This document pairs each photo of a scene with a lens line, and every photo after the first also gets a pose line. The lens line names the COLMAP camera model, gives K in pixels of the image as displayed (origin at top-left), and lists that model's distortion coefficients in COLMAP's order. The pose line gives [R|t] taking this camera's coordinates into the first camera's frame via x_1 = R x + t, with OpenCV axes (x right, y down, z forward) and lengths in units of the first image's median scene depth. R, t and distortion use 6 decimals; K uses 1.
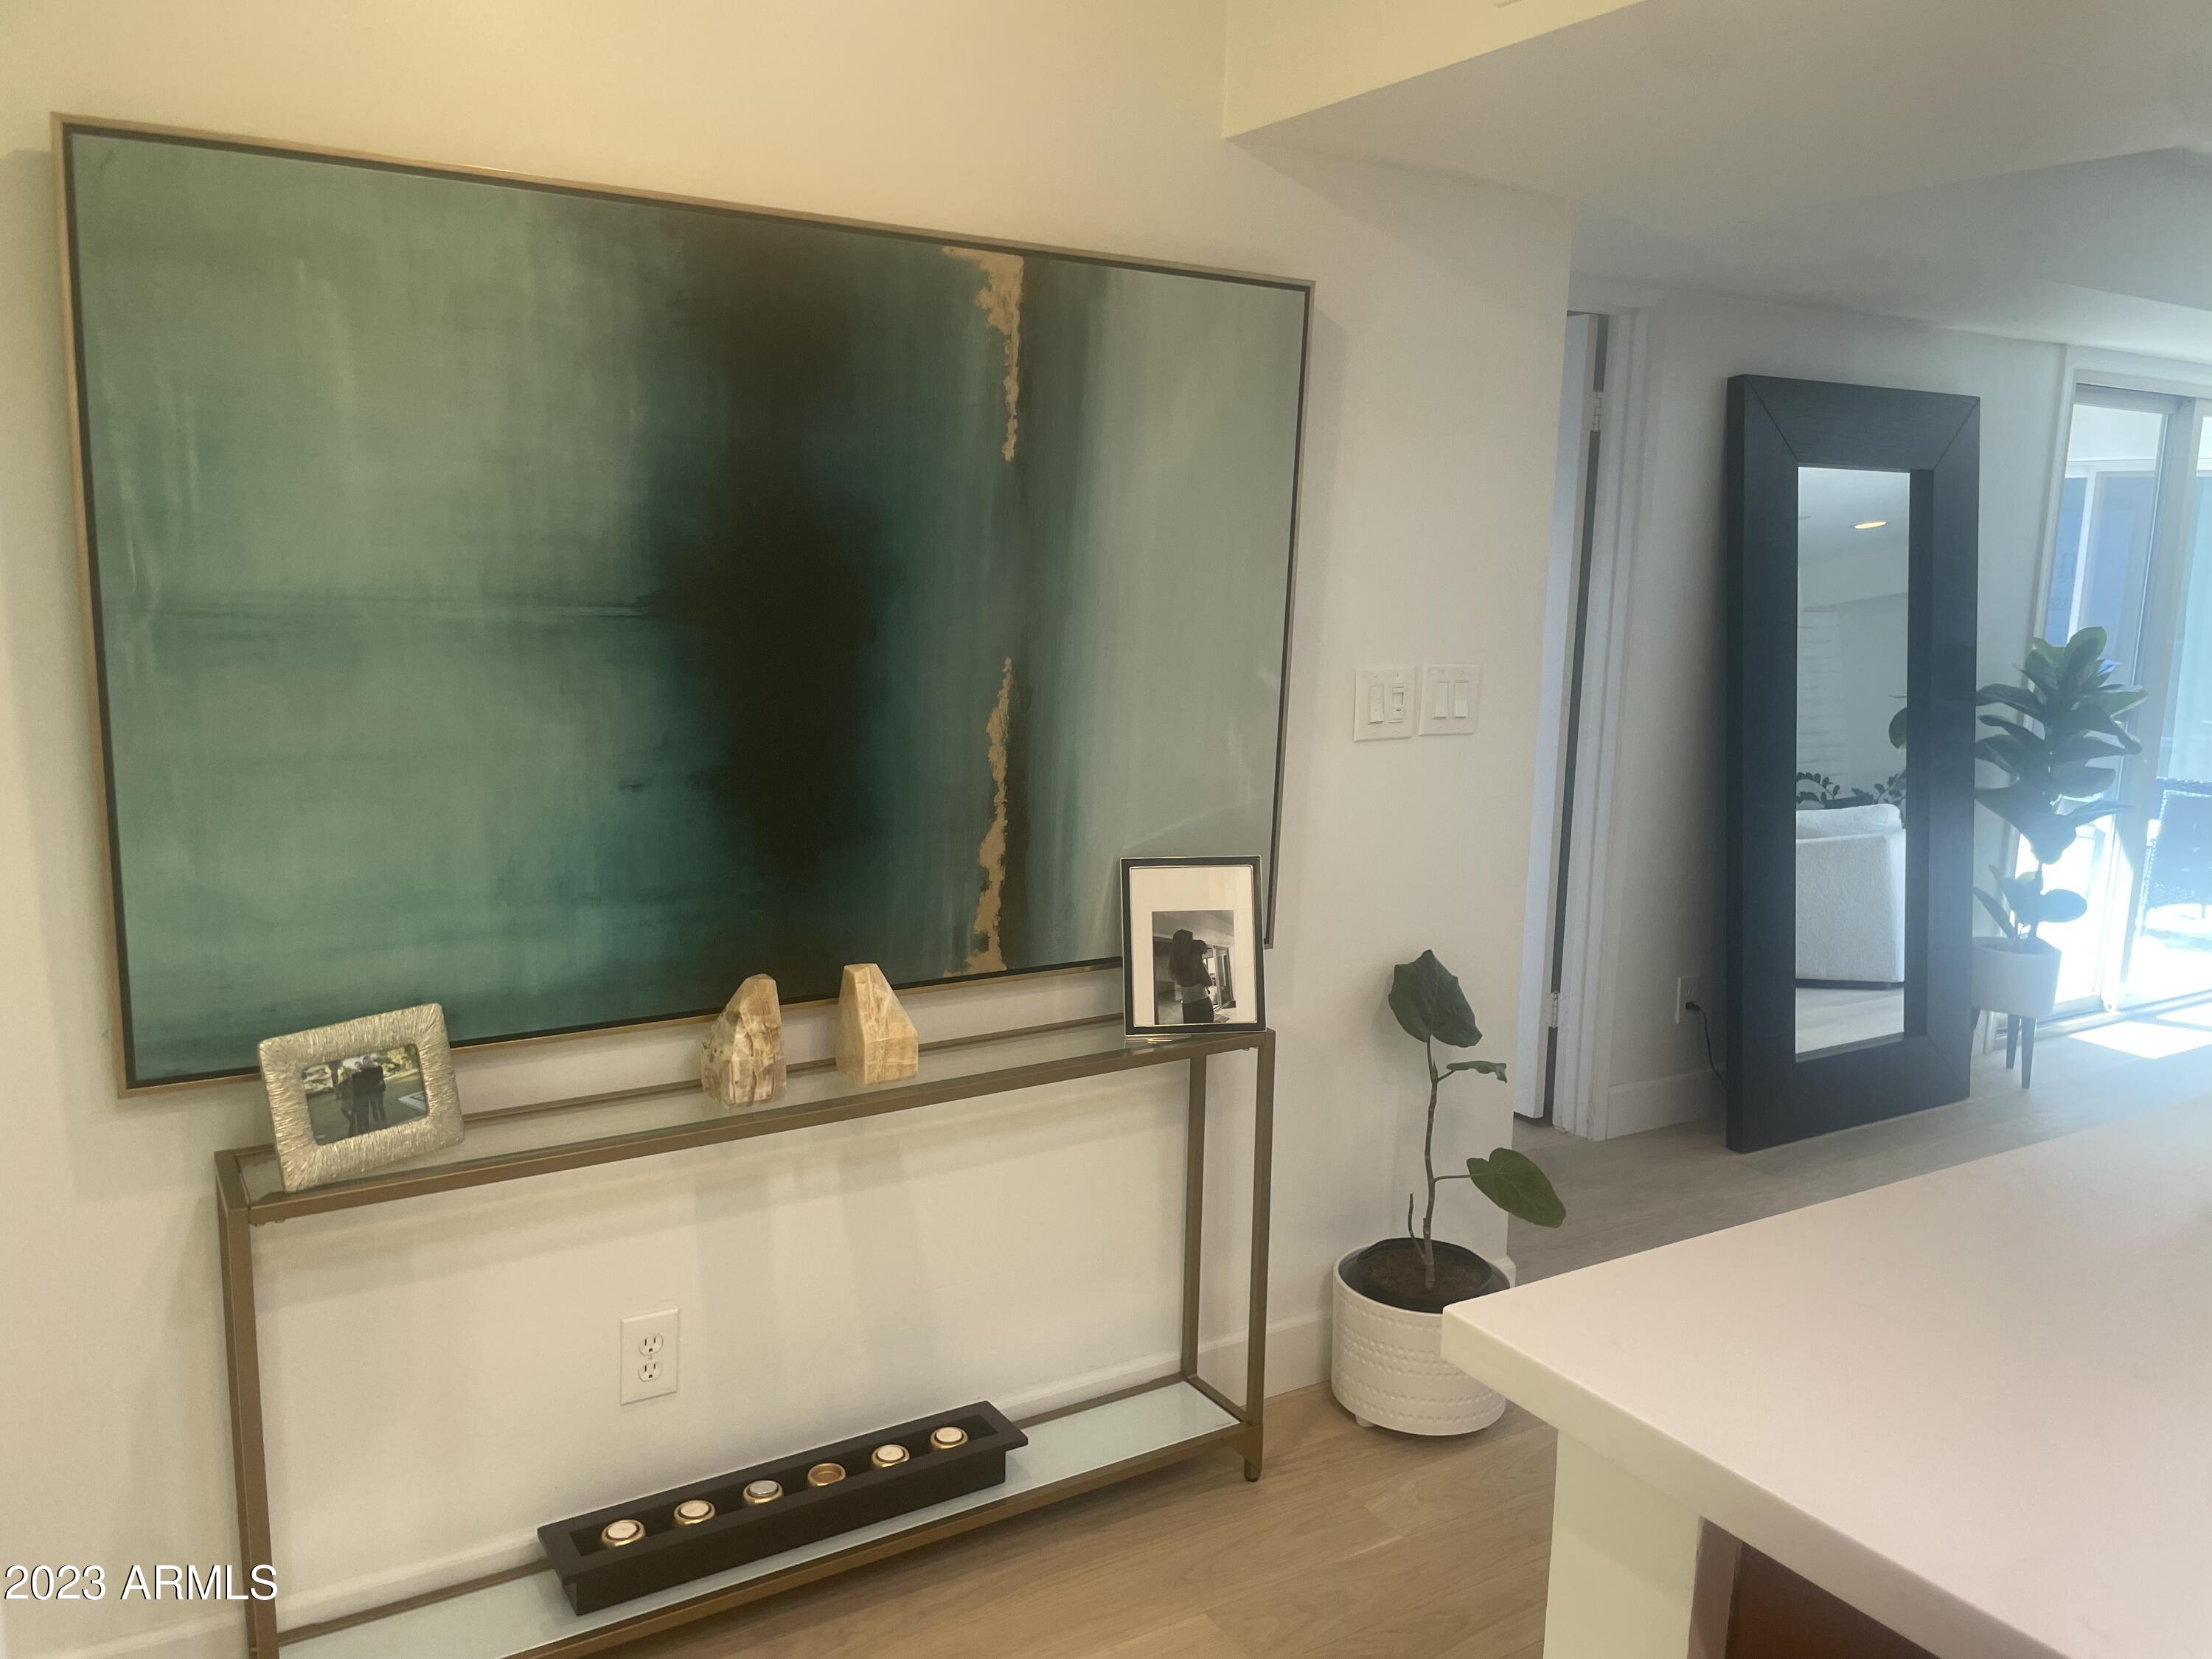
lens RADIAL K [[1685.7, 0, 1132.6], [0, 1685.7, 836.4], [0, 0, 1]] dist [0.095358, -0.130902]
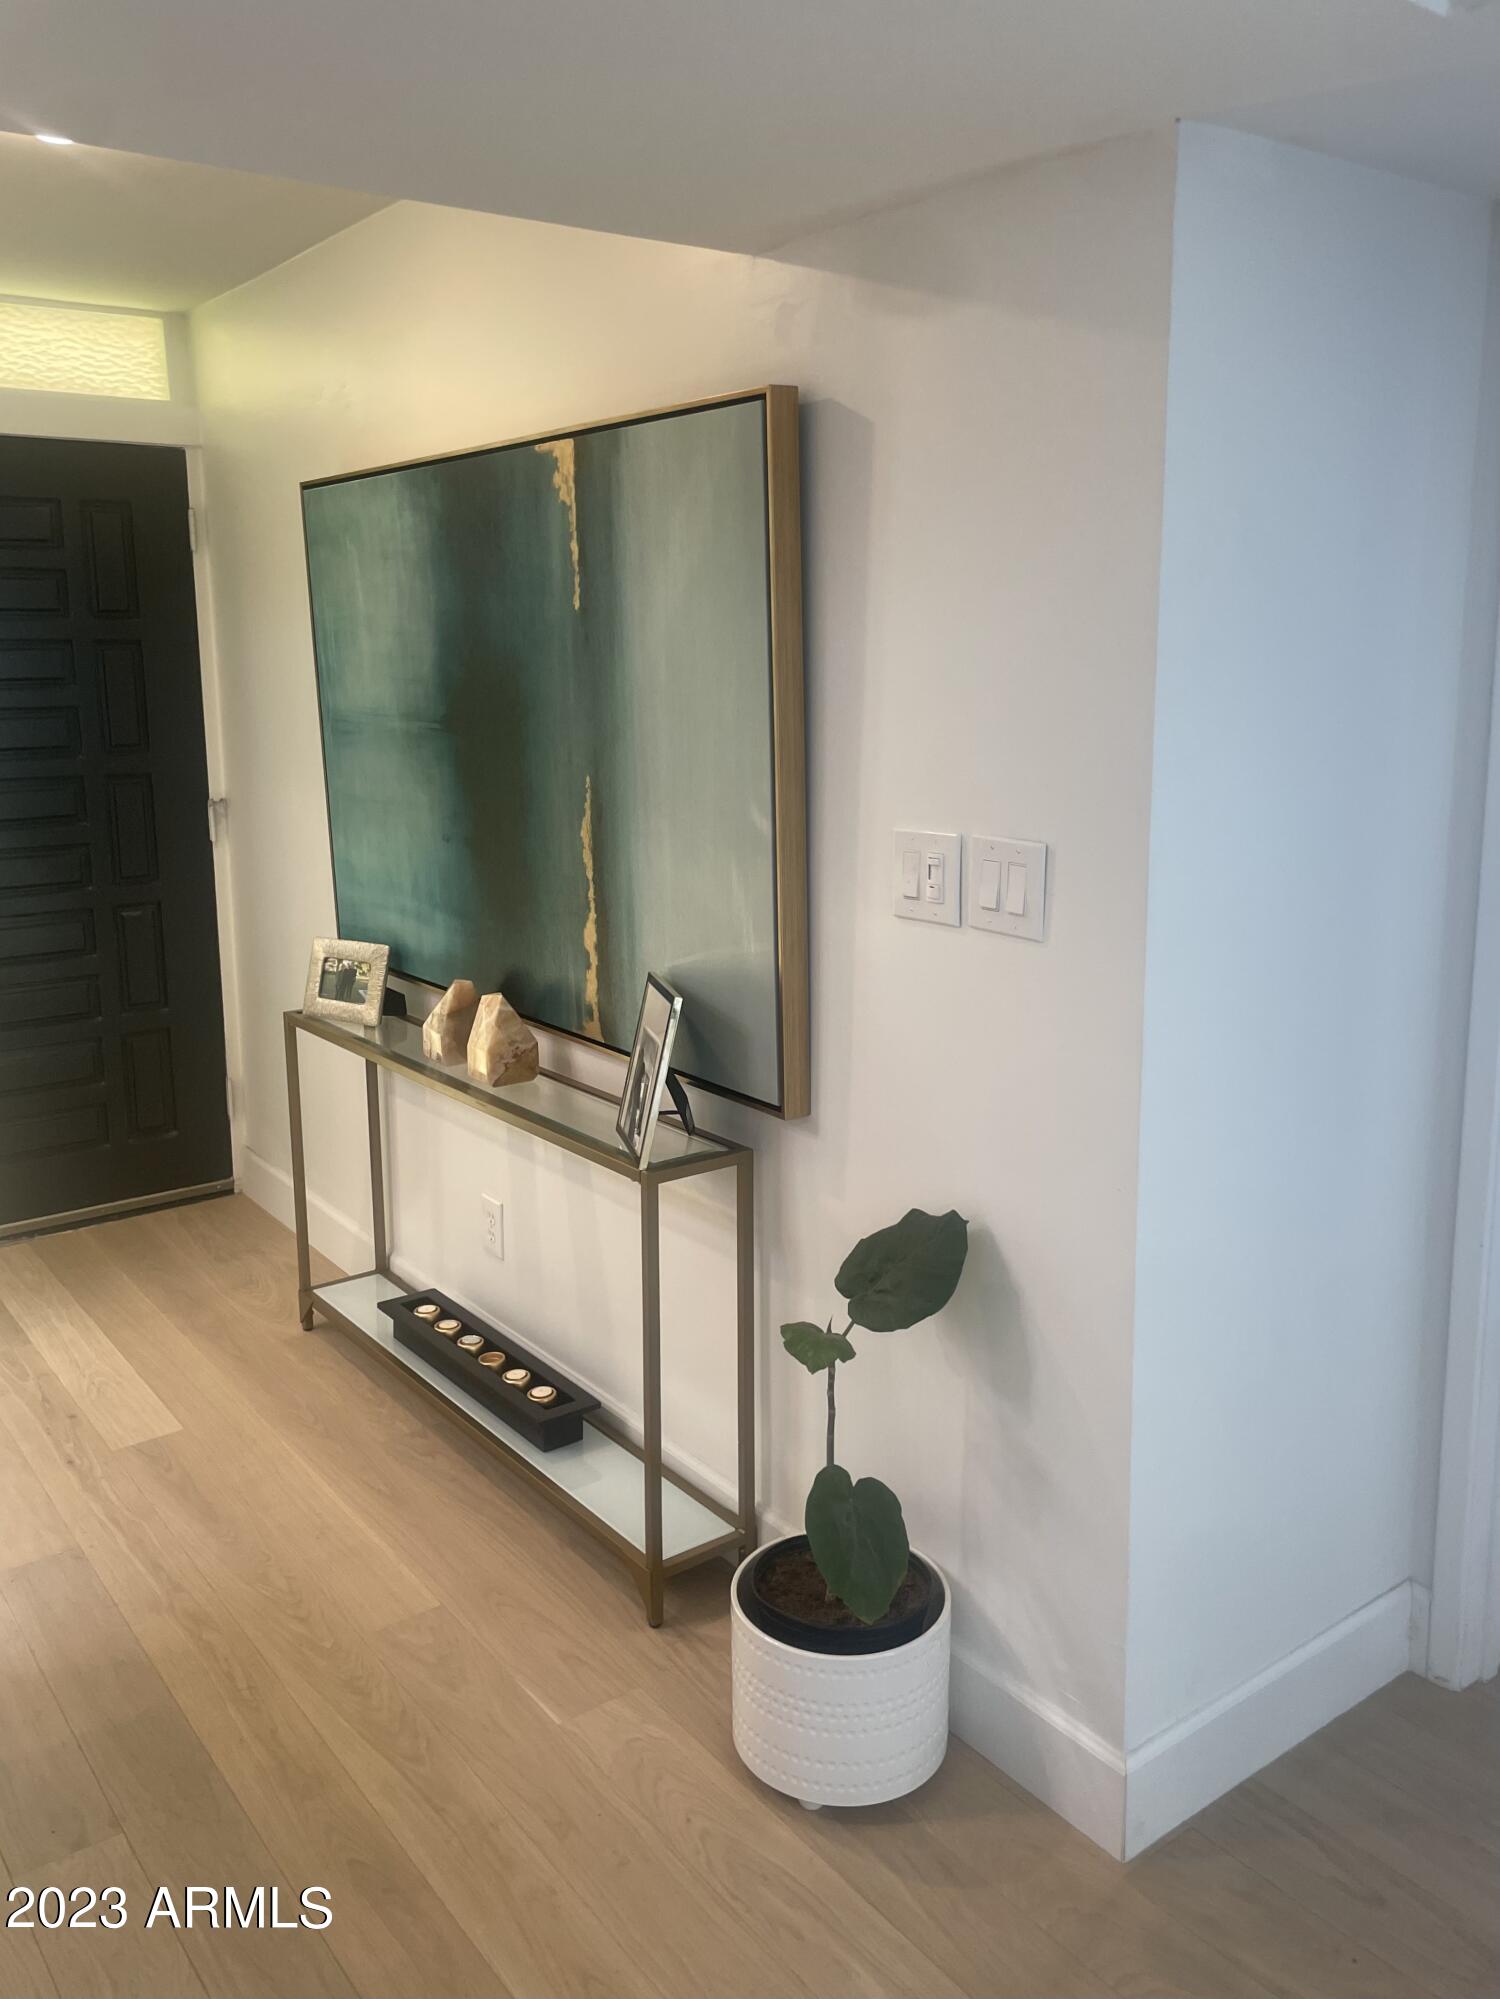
lens RADIAL K [[1637.0, 0, 746.3], [0, 1637.0, 950.3], [0, 0, 1]] dist [0.075322, -0.003094]
pose [[0.069406, 0.153763, -0.985667, 1.018832], [-0.166439, 0.975986, 0.140533, -0.156254], [0.983606, 0.154299, 0.093331, 0.958819]]
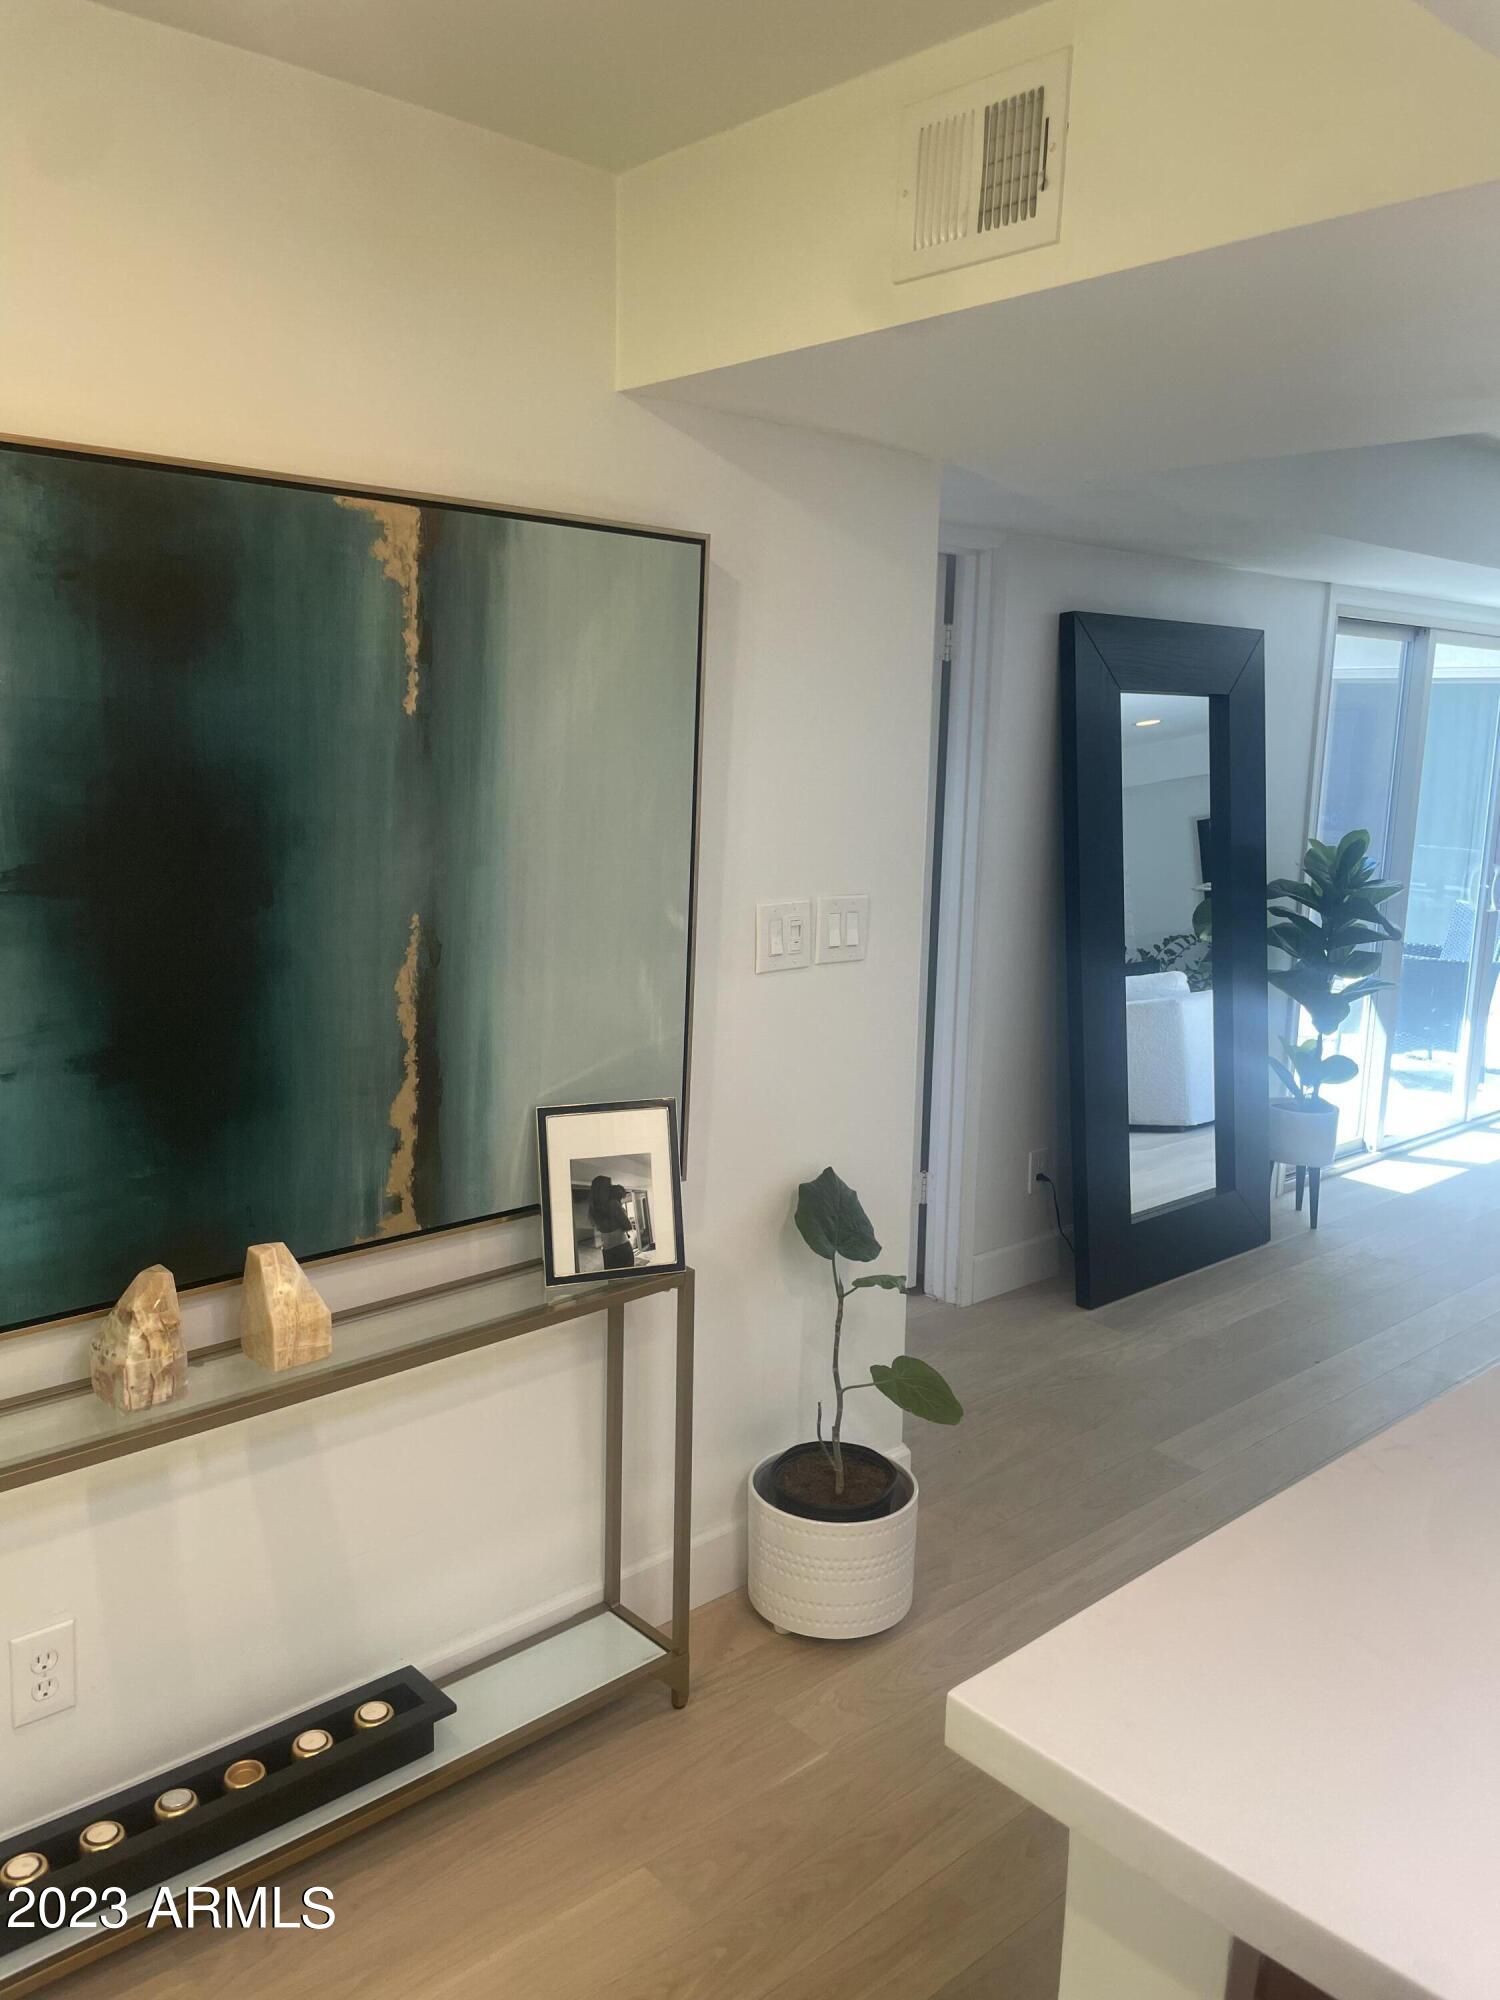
lens RADIAL K [[1524.2, 0, 779.4], [0, 1524.2, 993.4], [0, 0, 1]] dist [0.095358, -0.130902]
pose [[0.983747, -0.029471, 0.177128, -0.023546], [0.028818, 0.999565, 0.006255, -0.055859], [-0.177235, -0.001049, 0.984168, 0.085181]]
